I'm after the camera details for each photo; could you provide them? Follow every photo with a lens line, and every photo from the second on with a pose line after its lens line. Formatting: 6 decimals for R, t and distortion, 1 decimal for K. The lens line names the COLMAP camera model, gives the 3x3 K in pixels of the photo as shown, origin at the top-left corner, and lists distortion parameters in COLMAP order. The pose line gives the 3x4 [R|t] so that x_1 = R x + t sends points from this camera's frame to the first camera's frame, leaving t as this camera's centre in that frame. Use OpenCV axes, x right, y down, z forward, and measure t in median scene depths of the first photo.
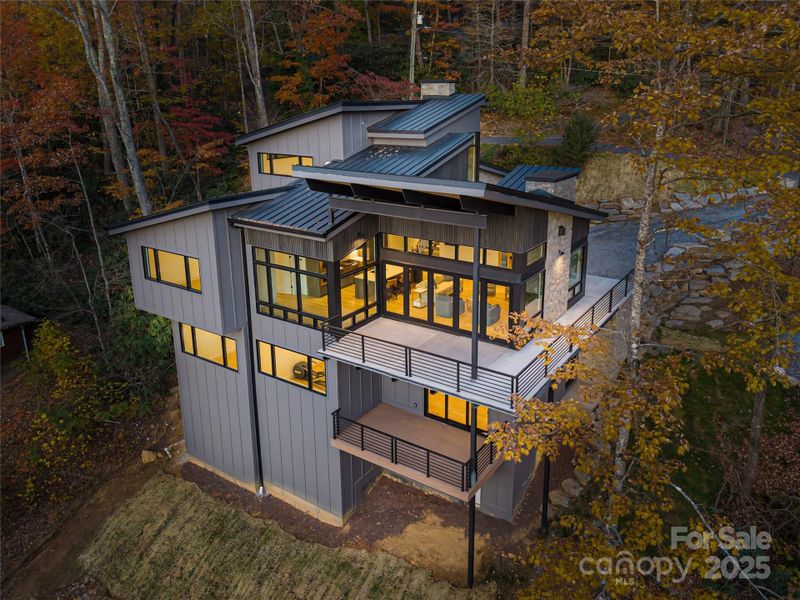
lens RADIAL K [[591.9, 0, 400.0], [0, 591.9, 300.0], [0, 0, 1]] dist [0.045708, 0.000030]
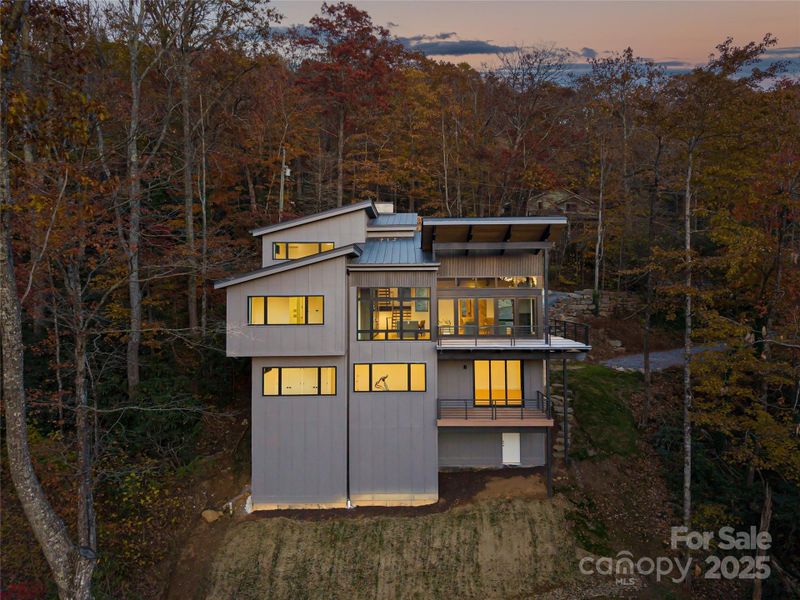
lens RADIAL K [[676.7, 0, 400.0], [0, 676.7, 300.0], [0, 0, 1]] dist [0.003495, 0.001036]
pose [[0.834736, -0.009171, 0.550574, -0.931363], [0.186171, 0.945683, -0.266505, 0.334128], [-0.518225, 0.324962, 0.791102, -0.237559]]
